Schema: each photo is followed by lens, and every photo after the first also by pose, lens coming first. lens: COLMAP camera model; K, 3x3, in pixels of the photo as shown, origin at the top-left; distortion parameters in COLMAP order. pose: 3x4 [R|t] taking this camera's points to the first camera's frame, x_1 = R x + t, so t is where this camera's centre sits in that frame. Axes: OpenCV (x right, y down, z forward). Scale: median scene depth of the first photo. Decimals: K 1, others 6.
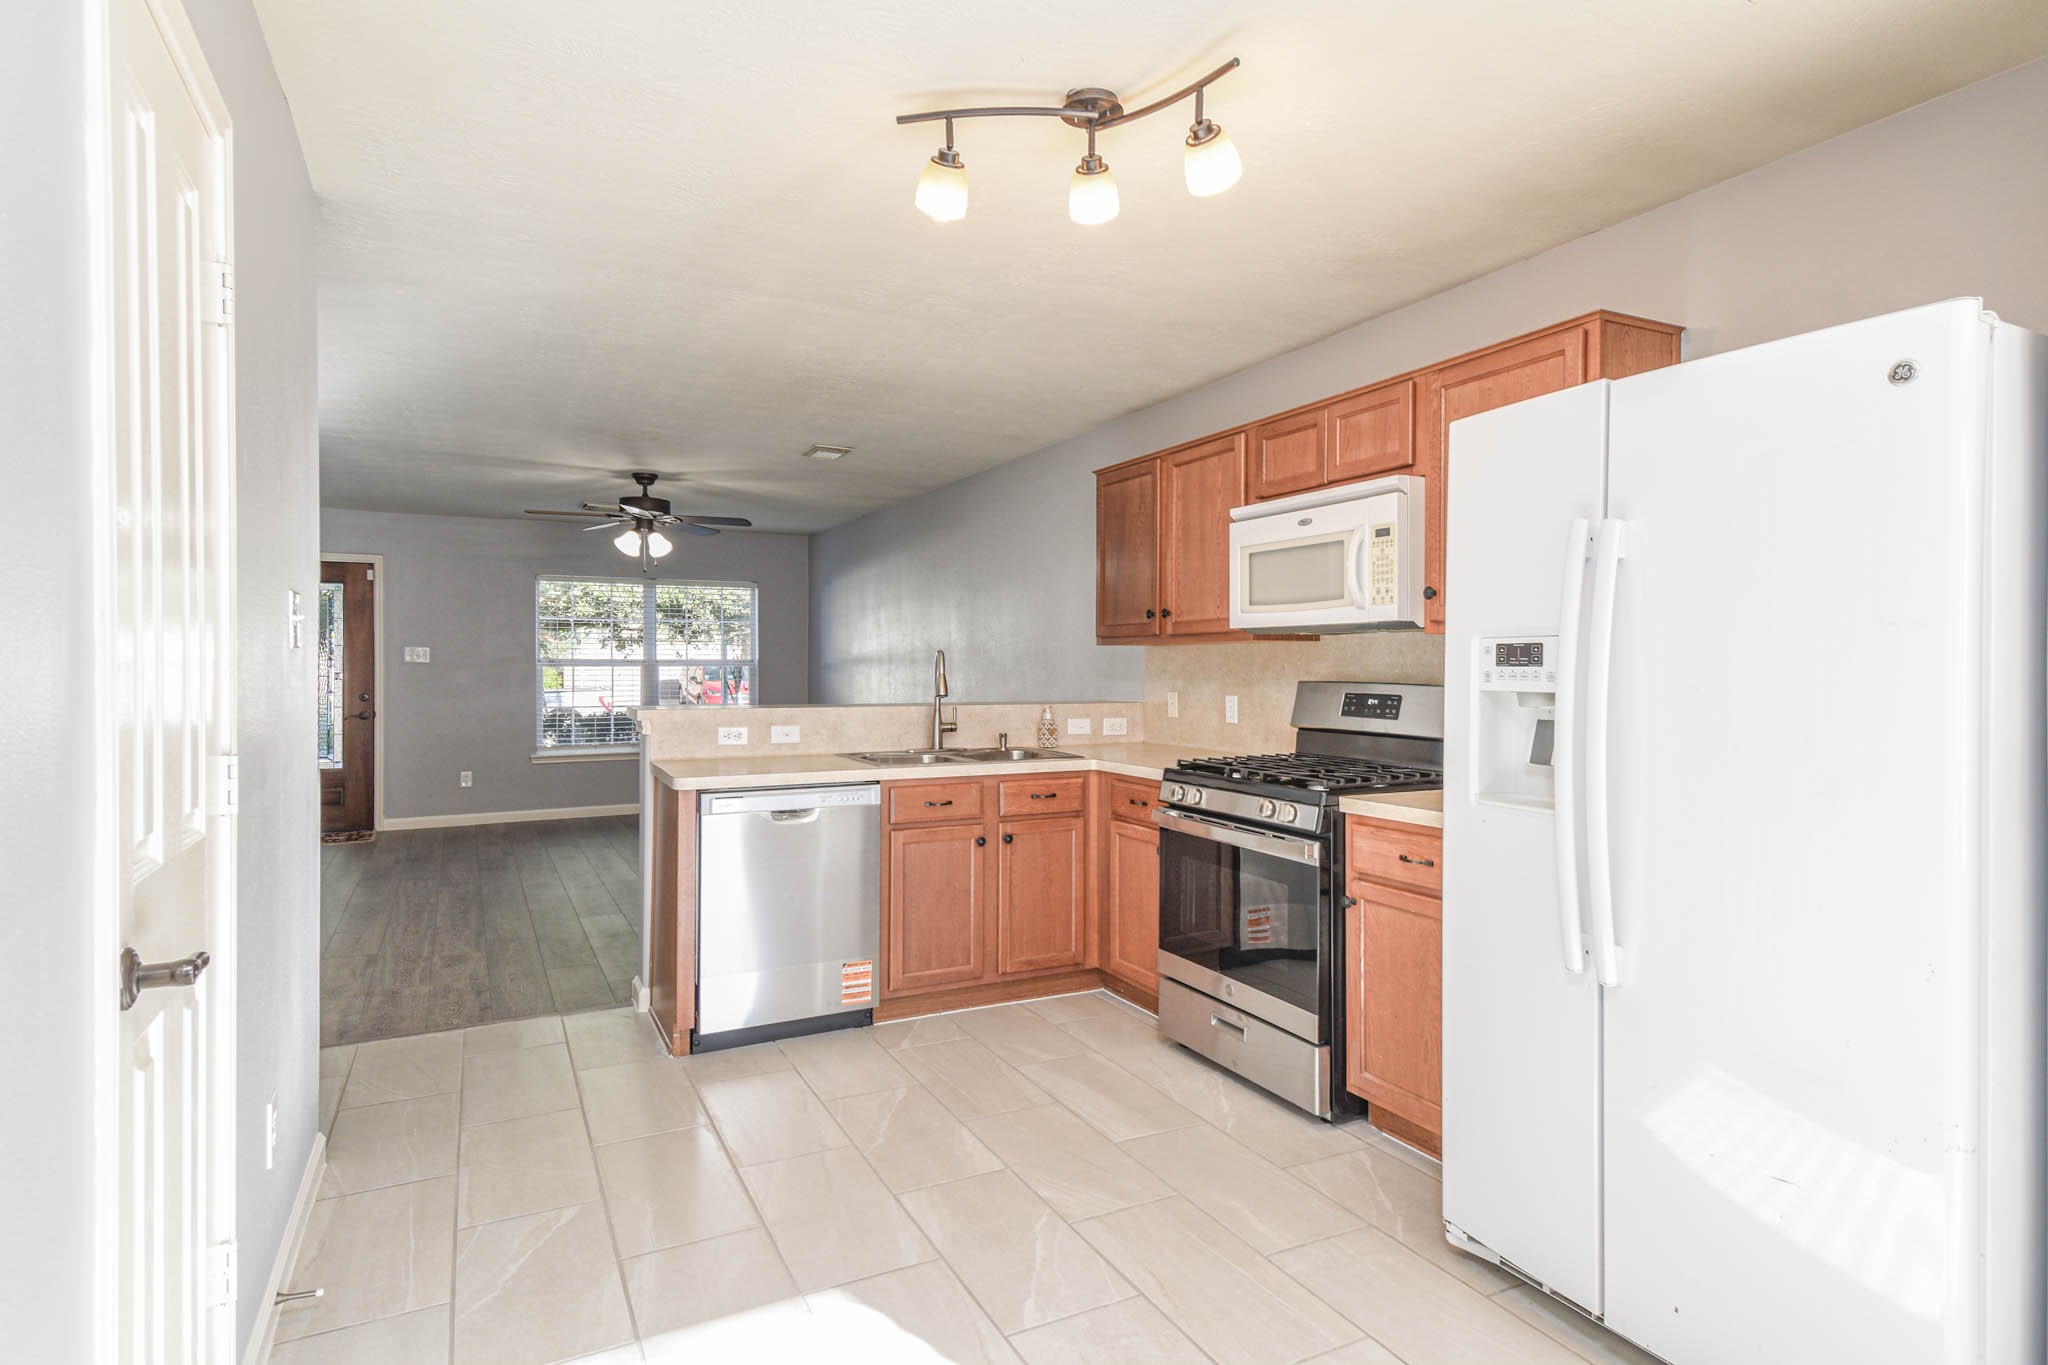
lens RADIAL K [[1091.6, 0, 1024.0], [0, 1091.6, 682.5], [0, 0, 1]] dist [-0.000944, -0.000312]
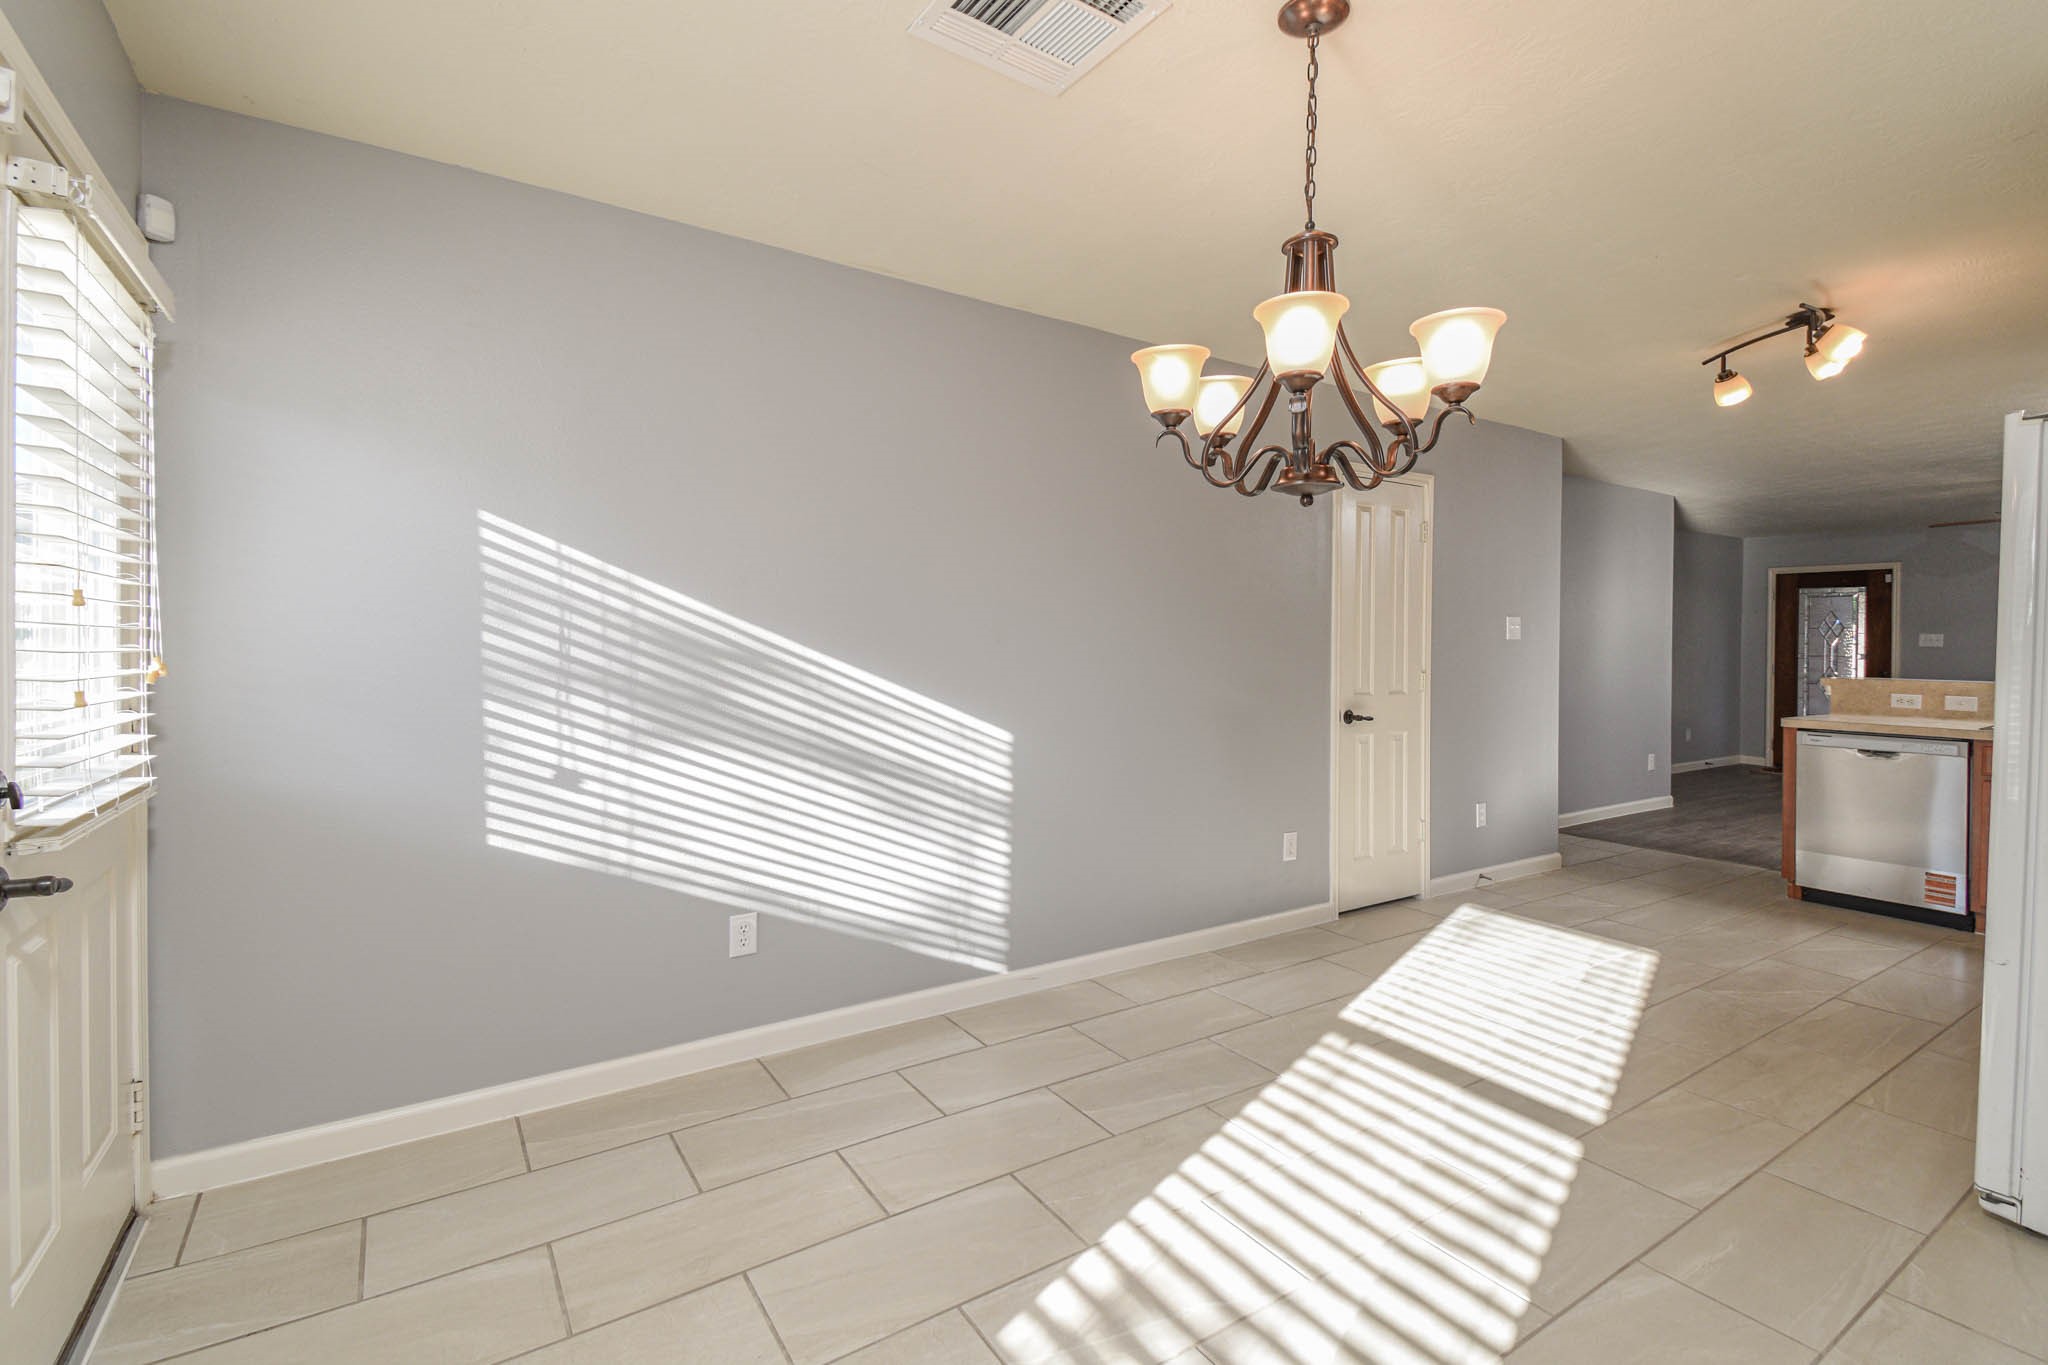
lens RADIAL K [[938.2, 0, 1024.0], [0, 938.2, 682.5], [0, 0, 1]] dist [0.036175, -0.000495]
pose [[0.098053, 0.034767, -0.994574, 0.794066], [-0.019718, 0.999261, 0.032987, 0.008282], [0.994986, 0.016377, 0.098666, -0.190710]]
